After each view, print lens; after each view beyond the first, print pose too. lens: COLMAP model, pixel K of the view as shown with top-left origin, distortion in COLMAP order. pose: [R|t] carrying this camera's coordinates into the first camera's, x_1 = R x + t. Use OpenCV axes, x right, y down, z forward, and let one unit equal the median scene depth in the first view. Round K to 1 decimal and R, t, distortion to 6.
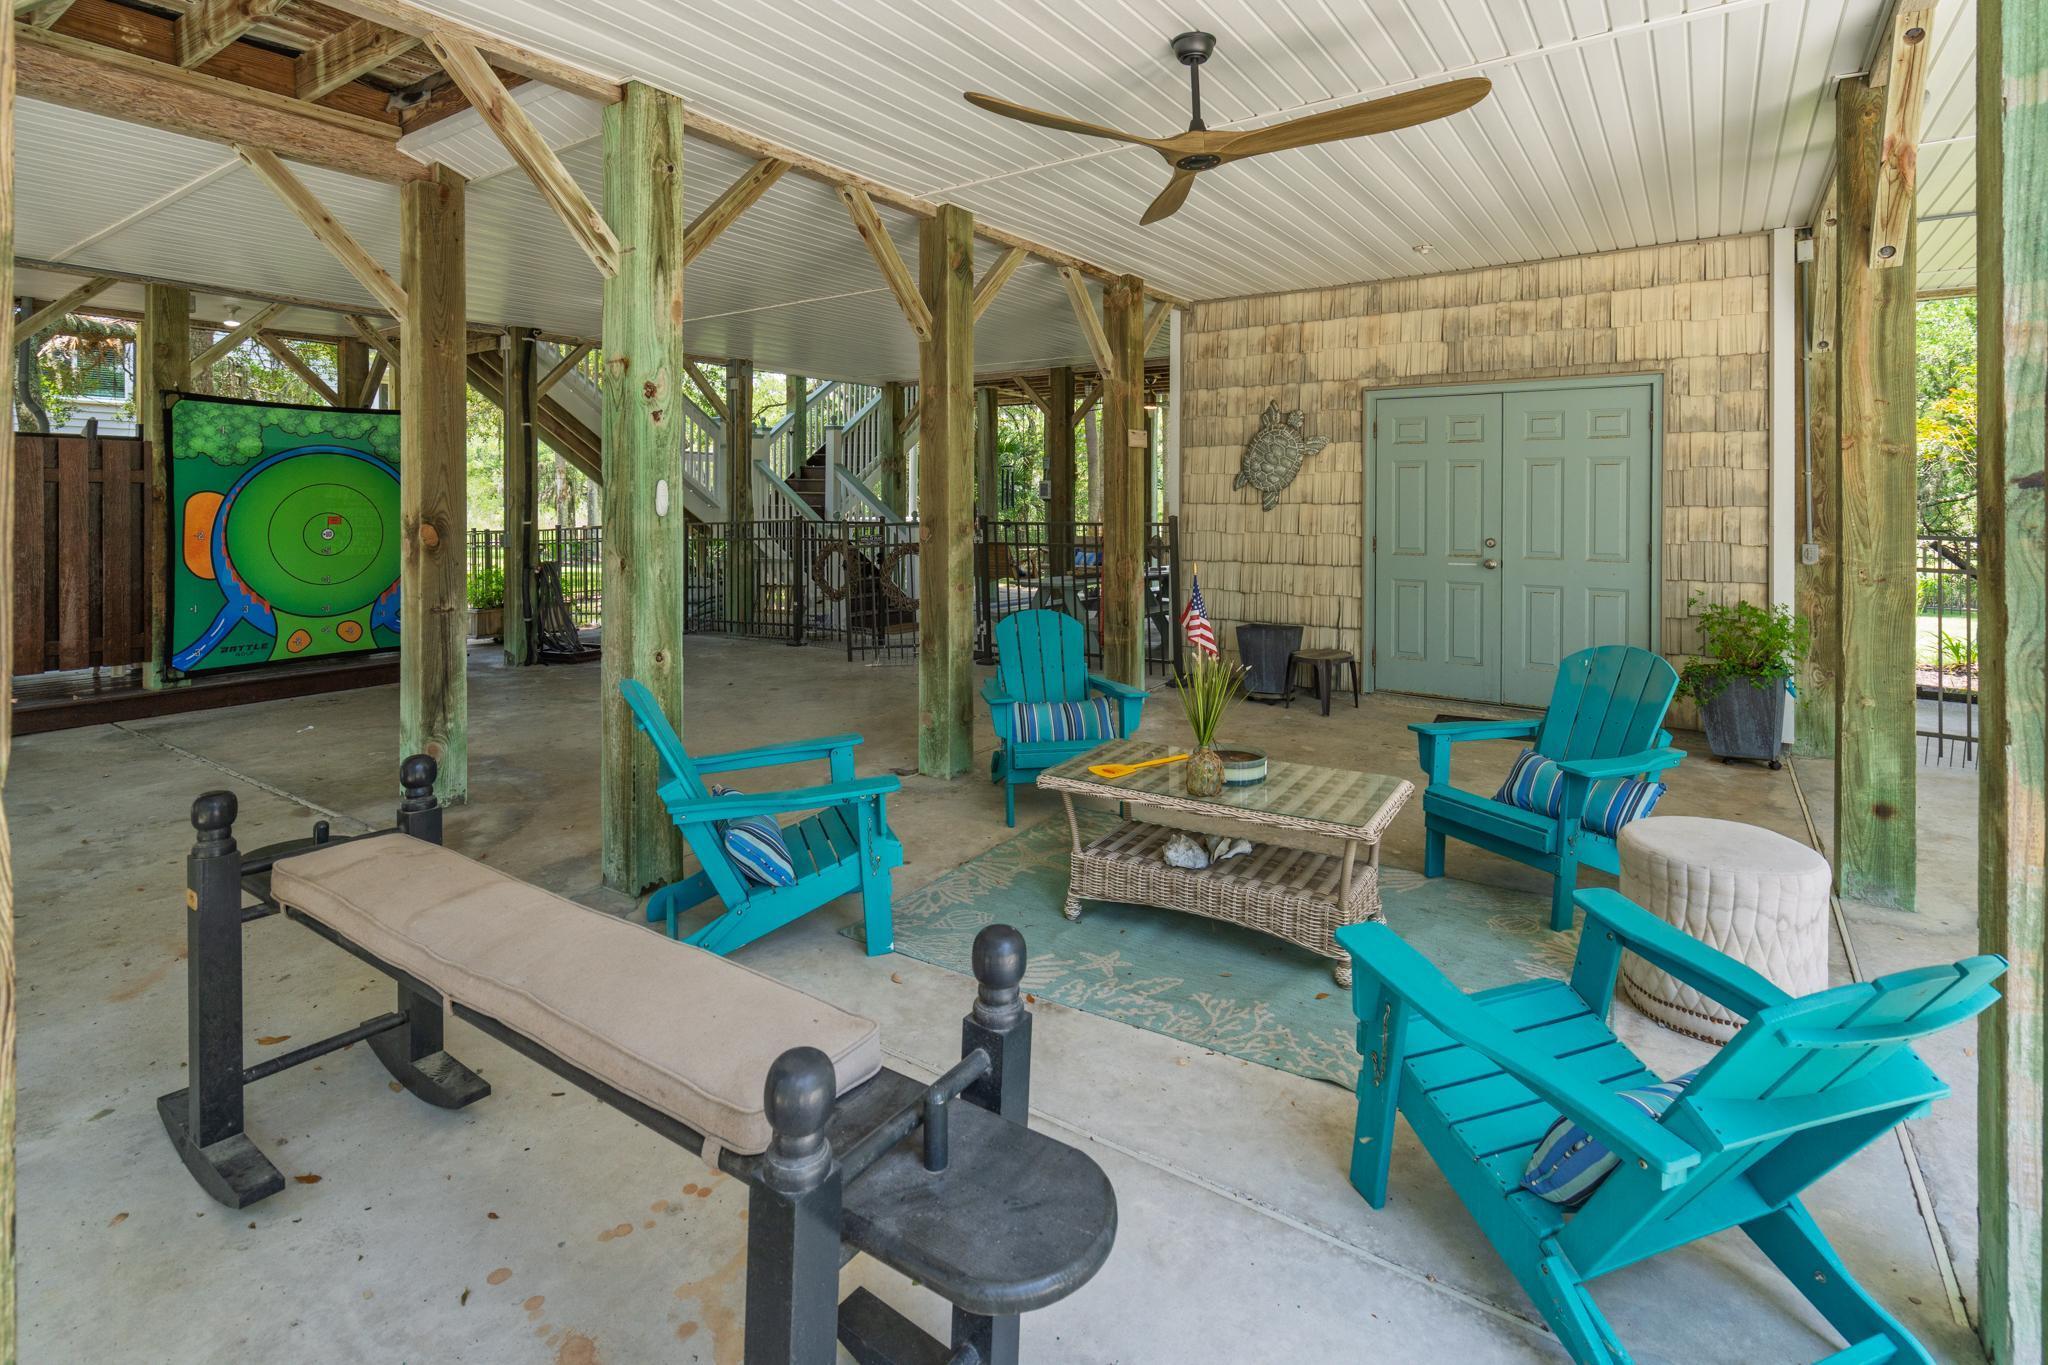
lens RADIAL K [[992.3, 0, 1028.3], [0, 992.3, 502.6], [0, 0, 1]] dist [0.000671, 0.000356]
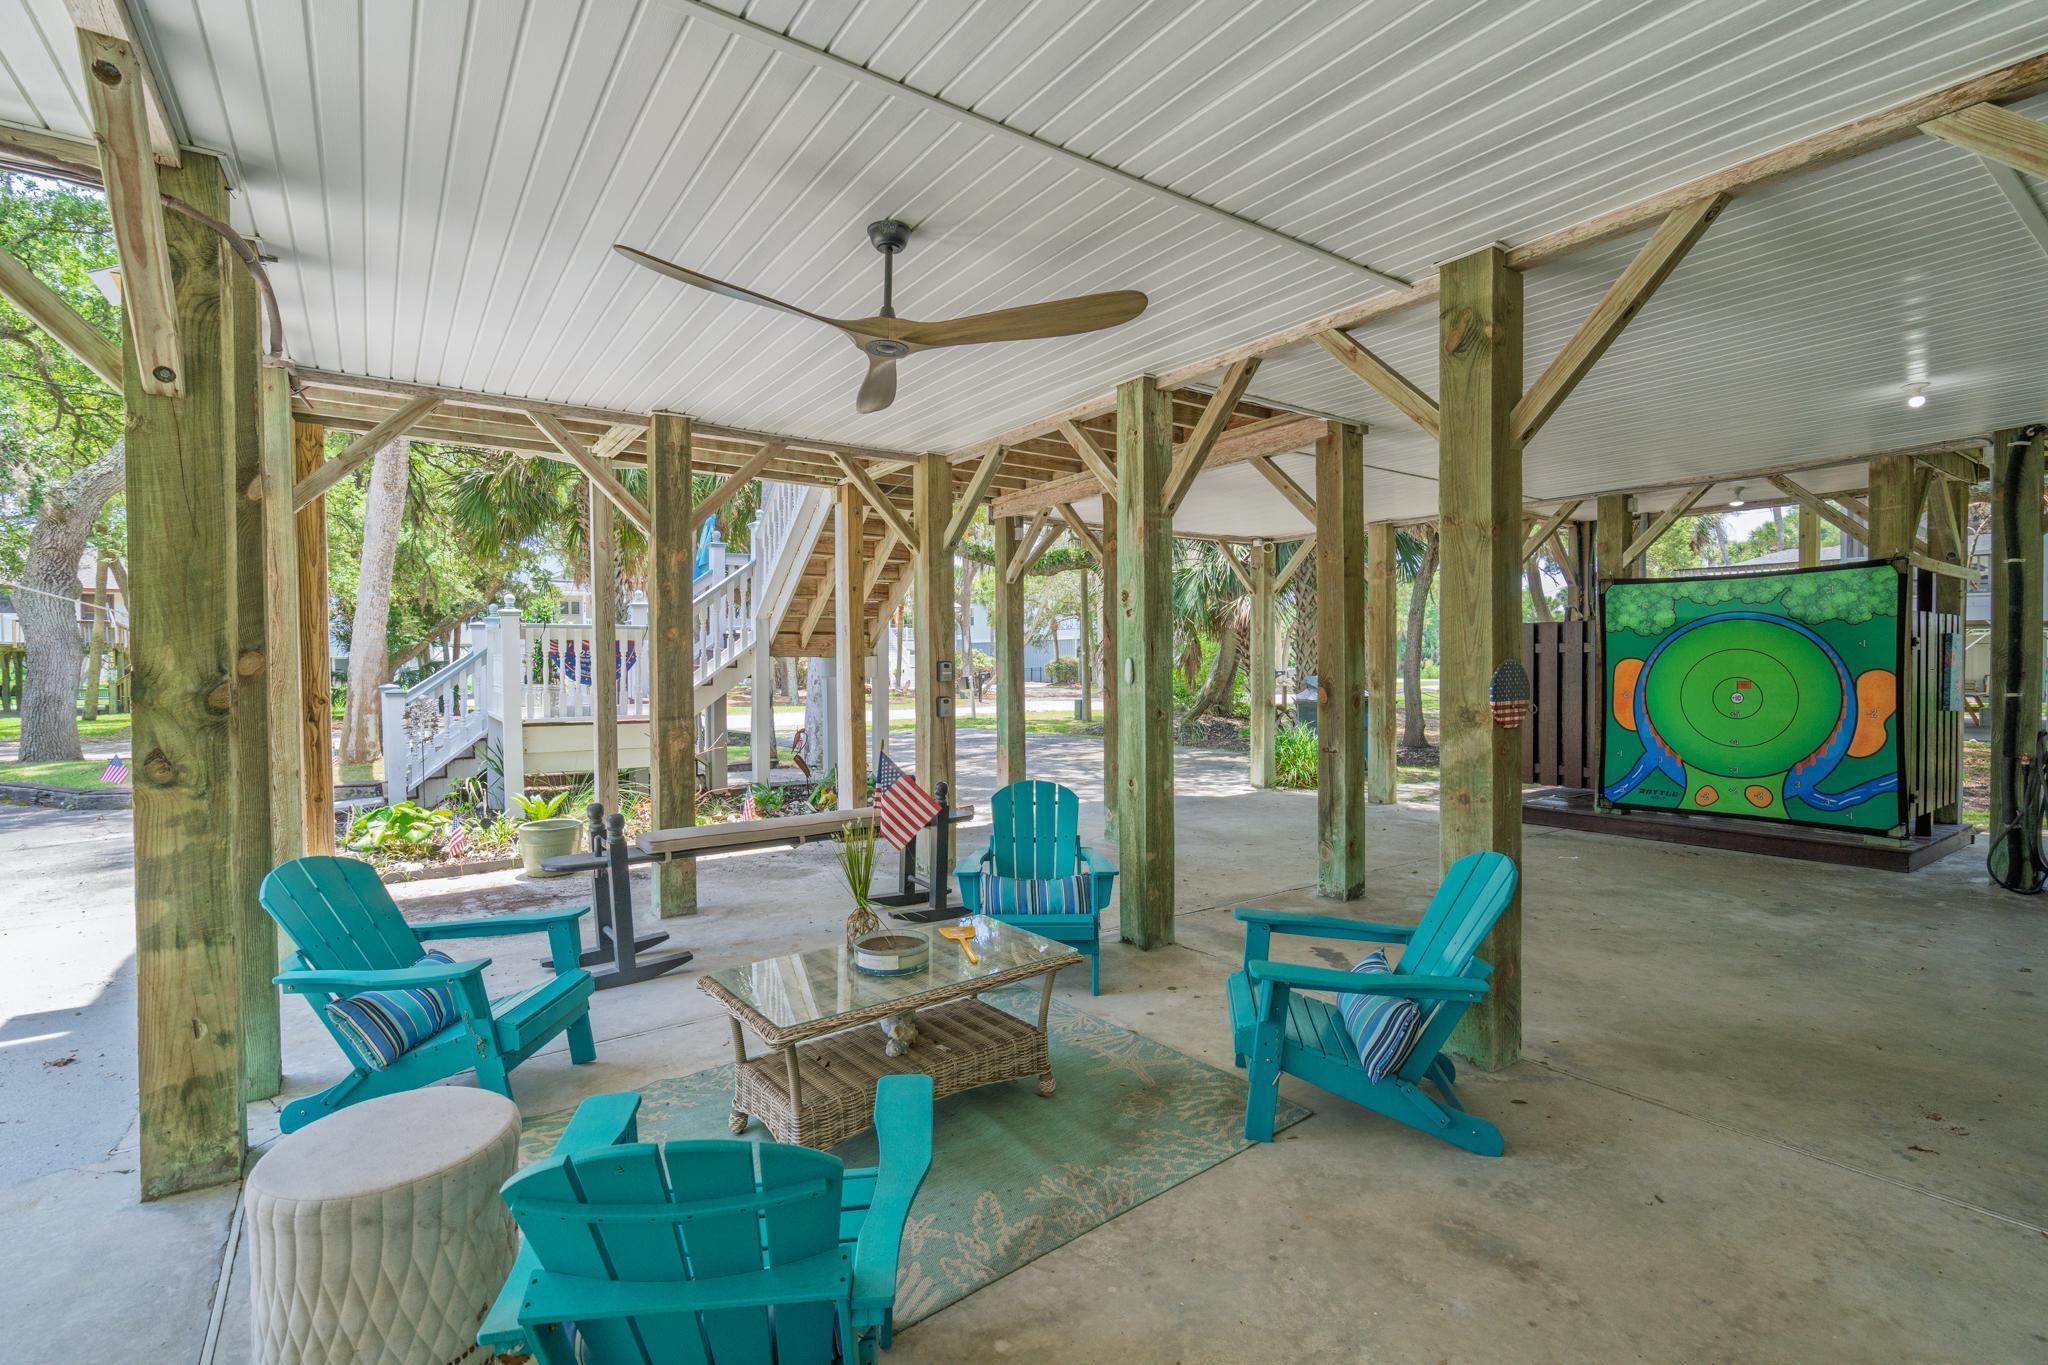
lens RADIAL K [[912.9, 0, 1018.7], [0, 912.9, 680.4], [0, 0, 1]] dist [-0.001814, -0.000010]
pose [[-0.344505, 0.018487, -0.938603, 0.471659], [0.005628, 0.999829, 0.017627, -0.007865], [0.938768, 0.000790, -0.344550, 0.674381]]
